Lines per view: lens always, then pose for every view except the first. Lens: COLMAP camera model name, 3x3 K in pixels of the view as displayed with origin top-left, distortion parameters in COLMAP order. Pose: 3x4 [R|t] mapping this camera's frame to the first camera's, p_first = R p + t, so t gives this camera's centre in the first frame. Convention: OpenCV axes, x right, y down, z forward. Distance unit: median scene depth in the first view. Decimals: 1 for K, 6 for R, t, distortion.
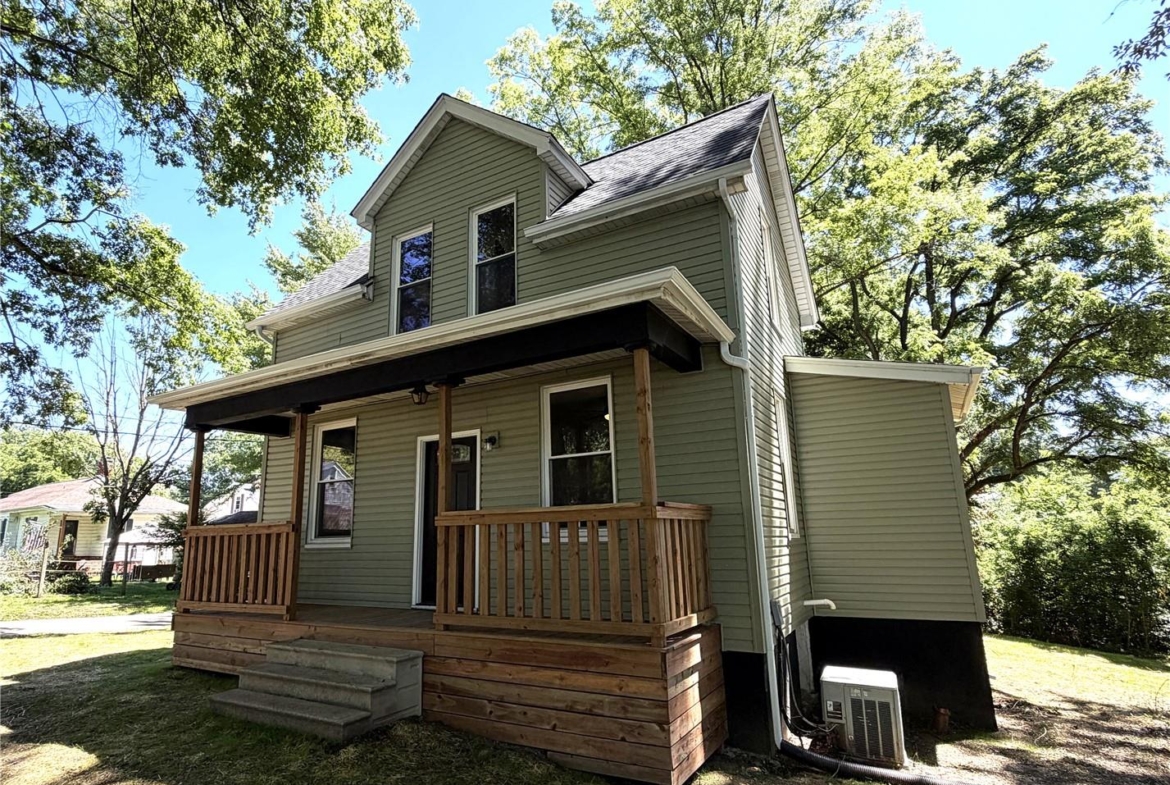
lens RADIAL K [[588.1, 0, 583.5], [0, 588.1, 407.7], [0, 0, 1]] dist [-0.000924, -0.000662]
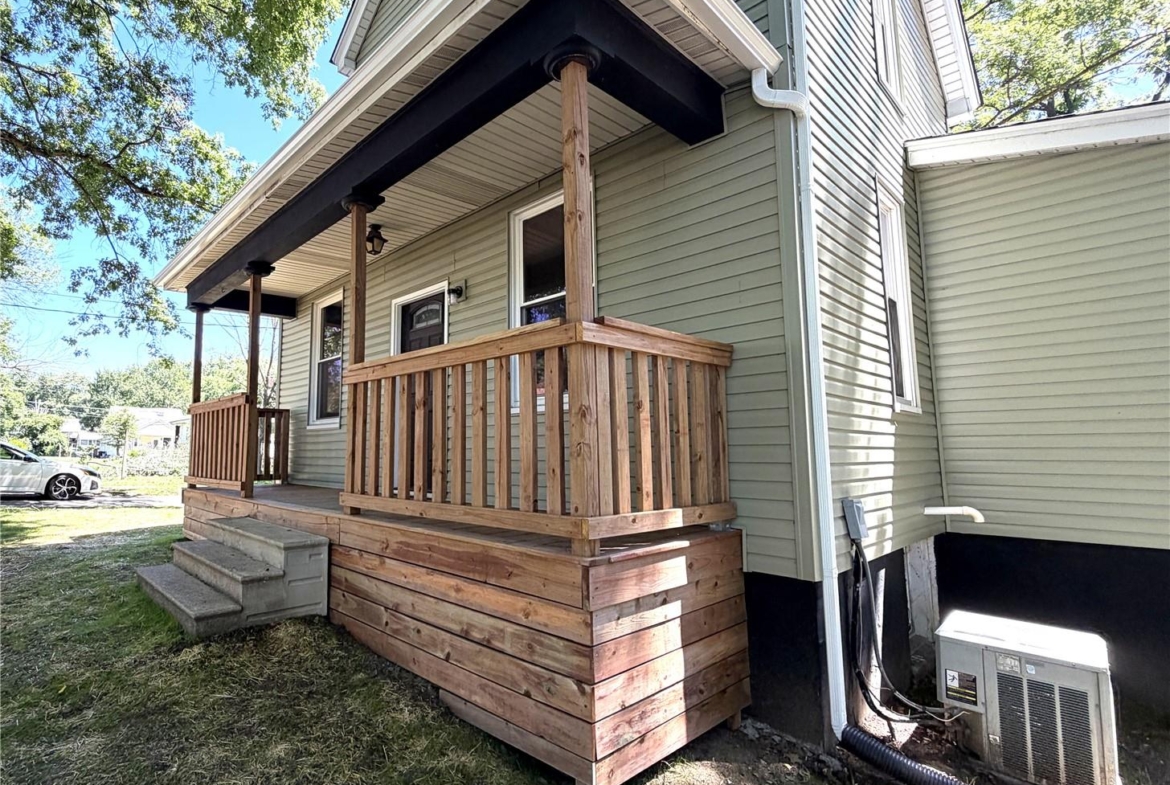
lens RADIAL K [[574.6, 0, 486.0], [0, 574.6, 390.7], [0, 0, 1]] dist [-0.000550, 0.000905]
pose [[0.941731, -0.017065, -0.335934, 0.188335], [0.058025, 0.991982, 0.112272, 0.141294], [0.331325, -0.125223, 0.935170, 0.367912]]
